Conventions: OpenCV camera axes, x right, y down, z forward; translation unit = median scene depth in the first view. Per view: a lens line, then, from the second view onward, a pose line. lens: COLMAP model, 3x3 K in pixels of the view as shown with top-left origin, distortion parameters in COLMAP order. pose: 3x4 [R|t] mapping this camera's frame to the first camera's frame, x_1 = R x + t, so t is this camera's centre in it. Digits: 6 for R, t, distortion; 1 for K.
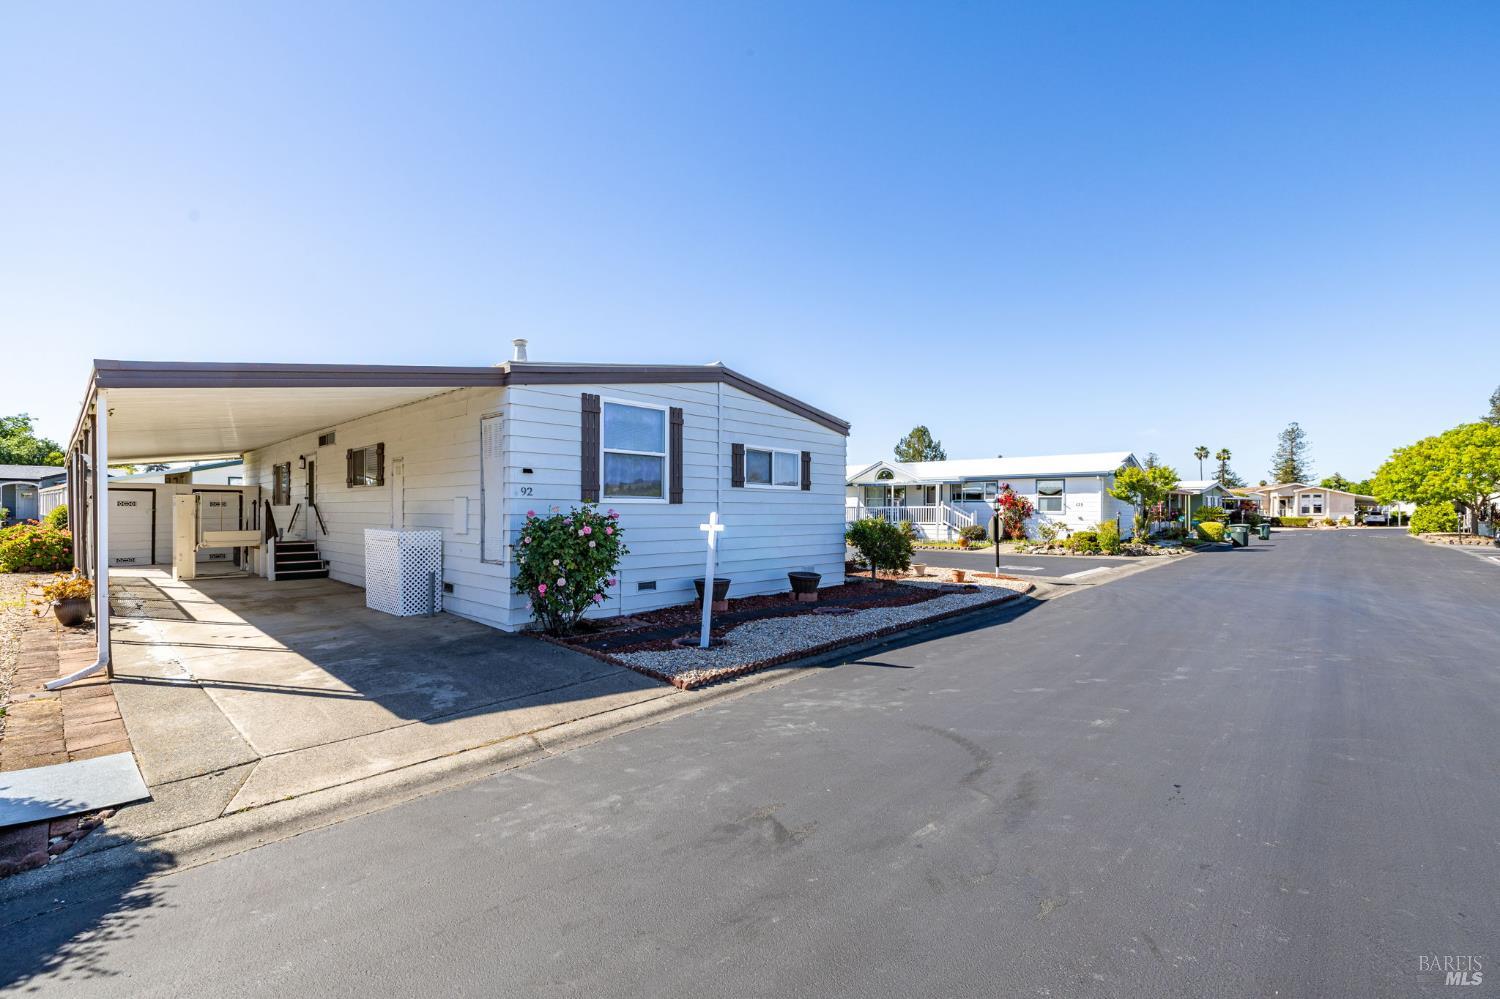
lens RADIAL K [[620.8, 0, 755.4], [0, 620.8, 531.9], [0, 0, 1]] dist [0.004155, 0.000419]
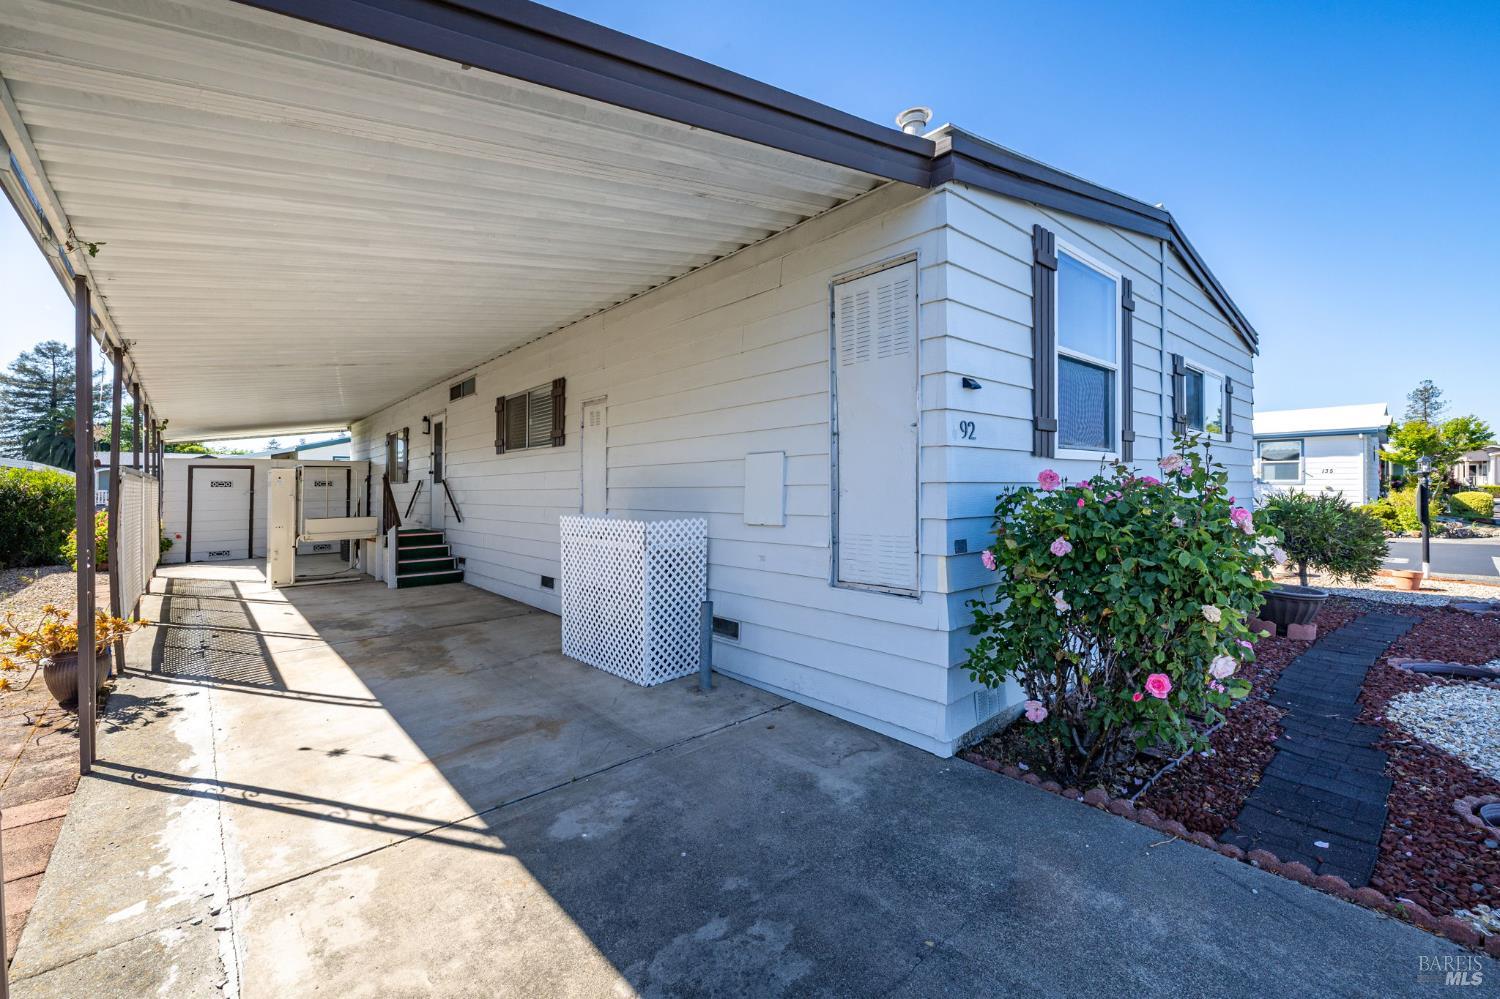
lens RADIAL K [[624.8, 0, 746.5], [0, 624.8, 490.0], [0, 0, 1]] dist [0.002740, 0.000009]
pose [[0.993247, -0.013429, -0.115236, -0.348415], [0.009844, 0.999452, -0.031617, -0.007653], [0.115597, 0.030269, 0.992835, 0.400368]]
